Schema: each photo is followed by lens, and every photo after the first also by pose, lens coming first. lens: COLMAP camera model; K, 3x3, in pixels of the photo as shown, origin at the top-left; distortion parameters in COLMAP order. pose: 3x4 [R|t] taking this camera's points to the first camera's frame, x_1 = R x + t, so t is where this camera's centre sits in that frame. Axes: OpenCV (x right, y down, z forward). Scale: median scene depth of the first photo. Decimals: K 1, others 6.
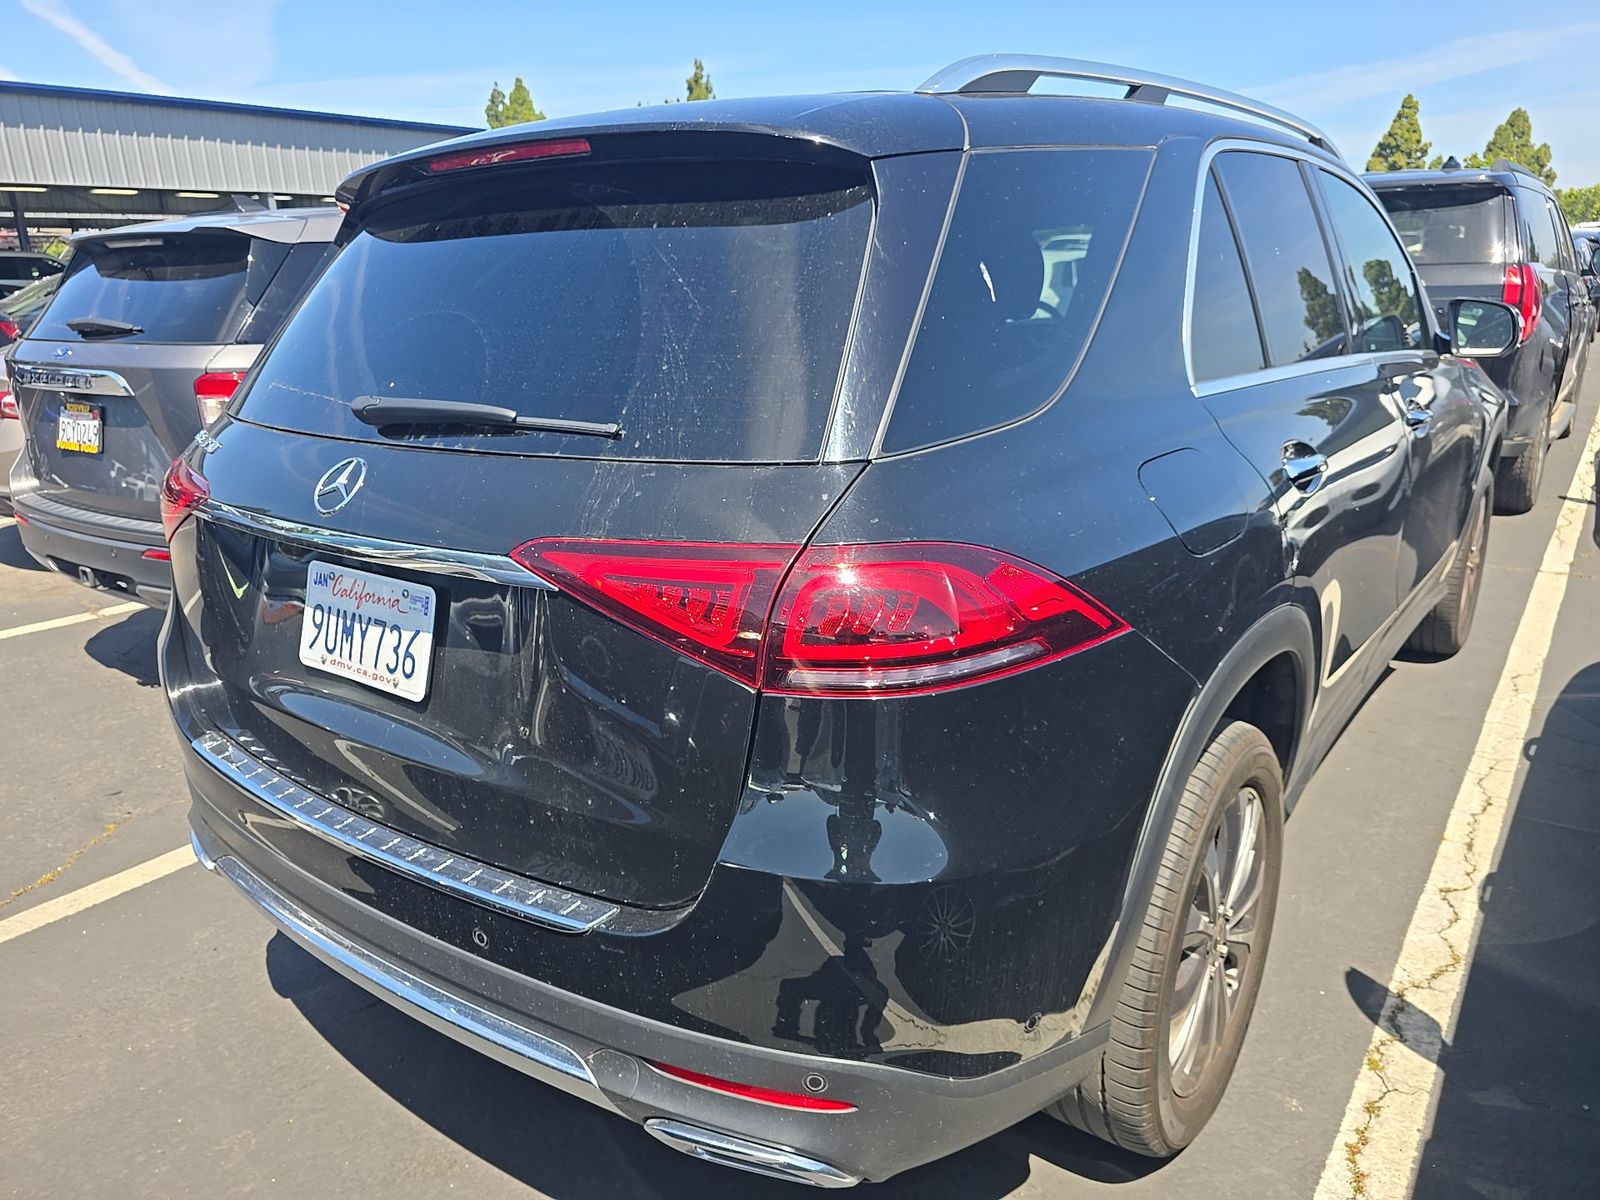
lens RADIAL K [[1094.5, 0, 797.3], [0, 1094.5, 596.9], [0, 0, 1]] dist [0.034254, -0.027078]
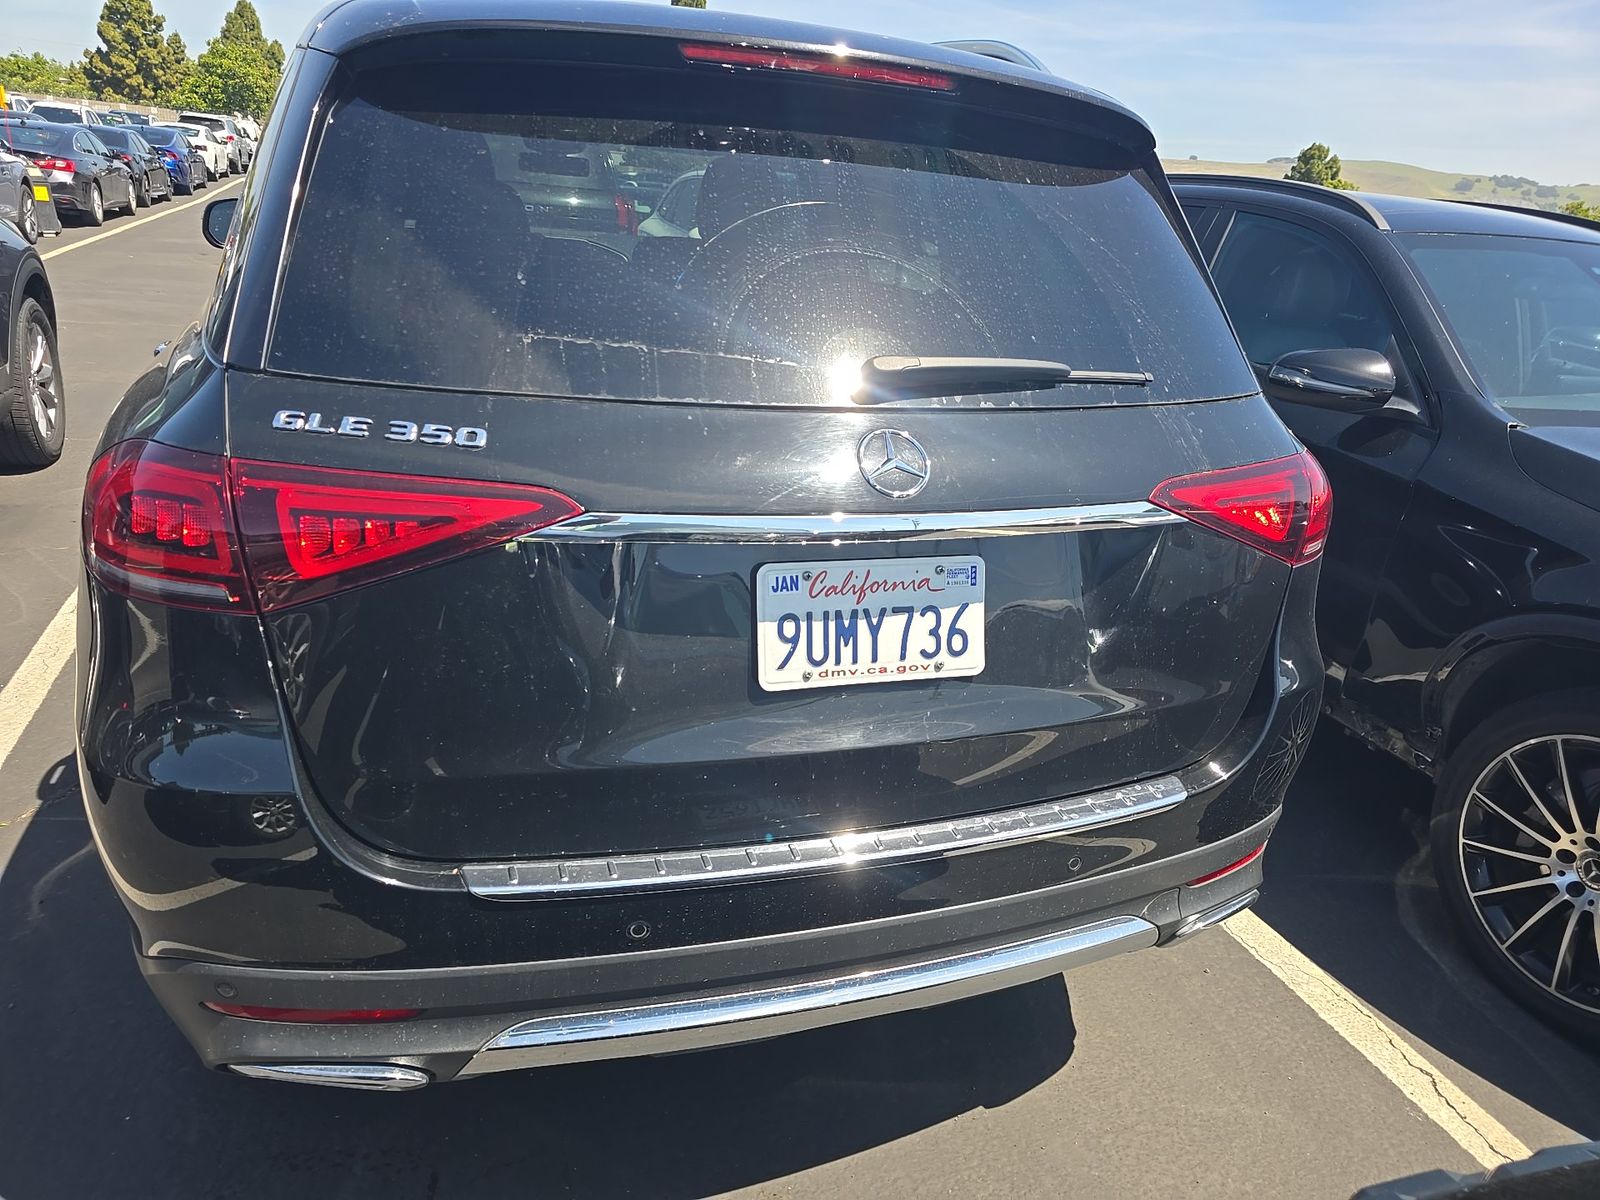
lens RADIAL K [[1094.5, 0, 811.6], [0, 1094.5, 598.6], [0, 0, 1]] dist [0.034254, -0.027078]
pose [[0.543324, -0.221100, 0.809885, -1.145678], [0.142265, 0.974993, 0.170734, -0.149008], [-0.827381, 0.022454, 0.561192, 0.560524]]
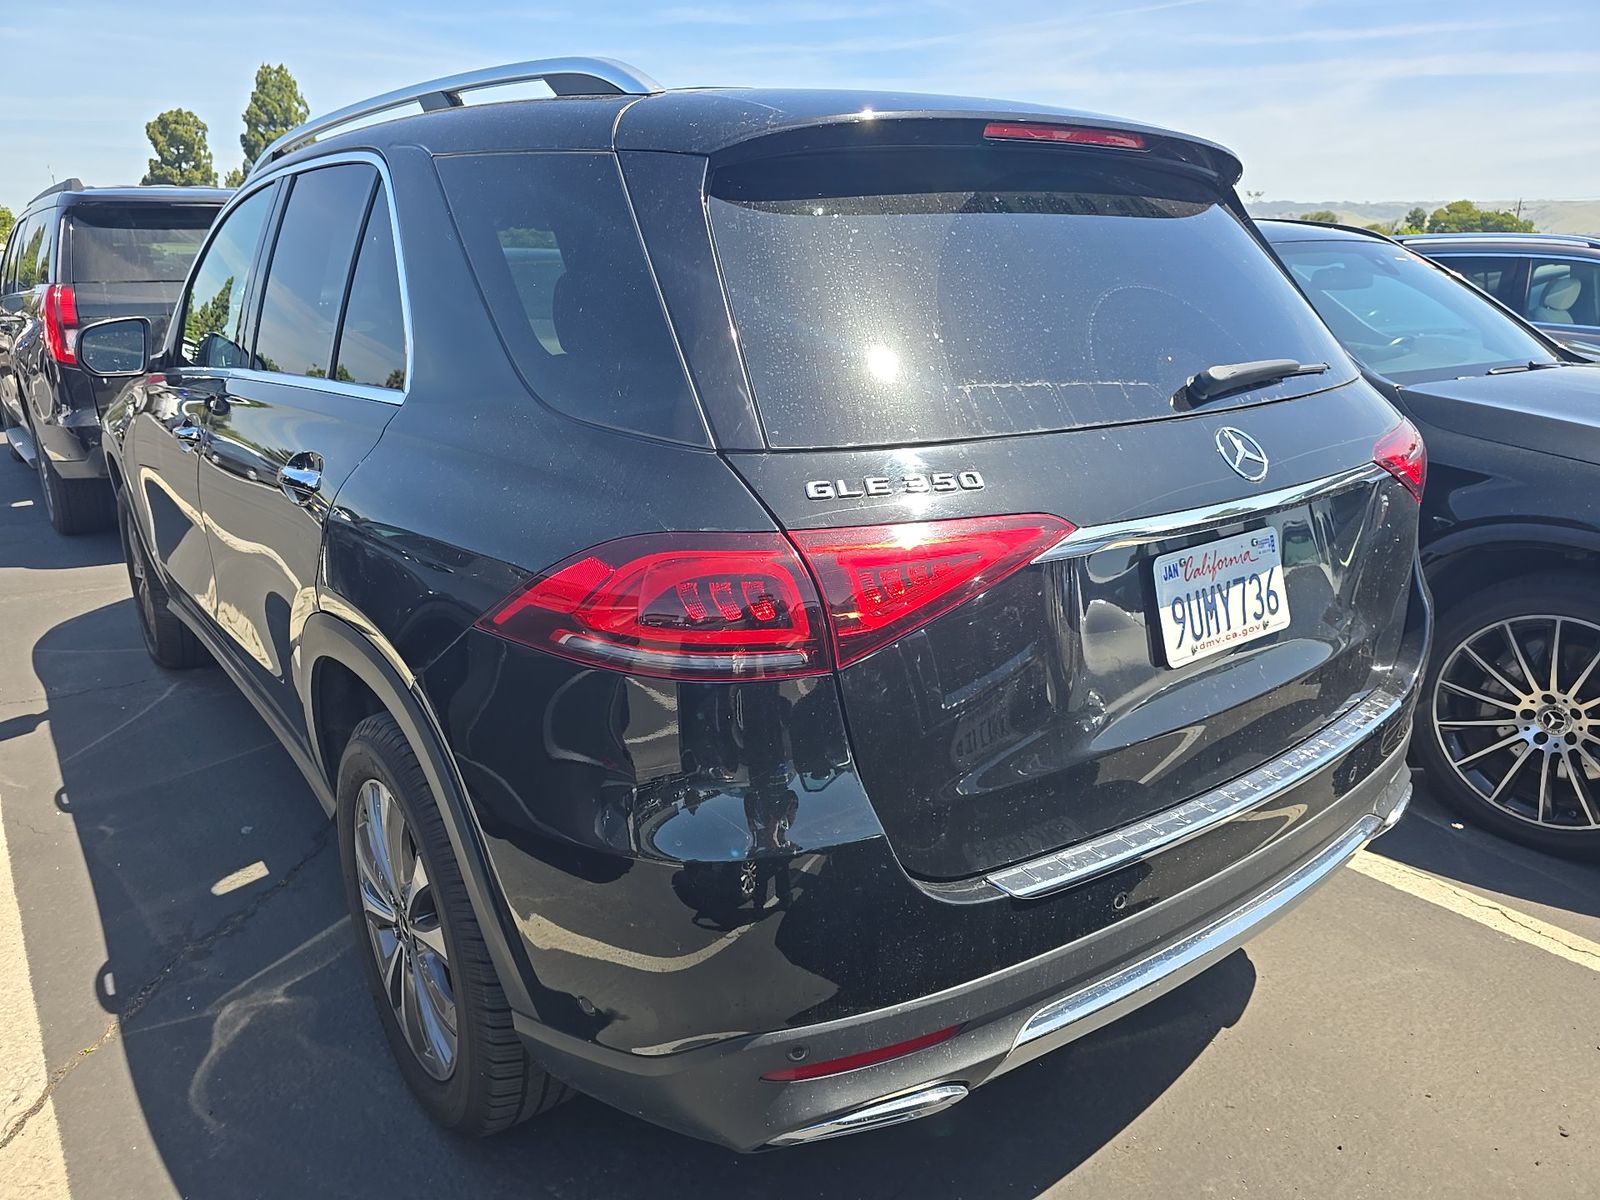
lens RADIAL K [[1094.5, 0, 829.3], [0, 1094.5, 593.2], [0, 0, 1]] dist [0.034254, -0.027078]
pose [[0.260865, -0.251348, 0.932080, -1.463755], [0.268150, 0.946382, 0.180157, -0.259161], [-0.927386, 0.202941, 0.314277, 1.037853]]
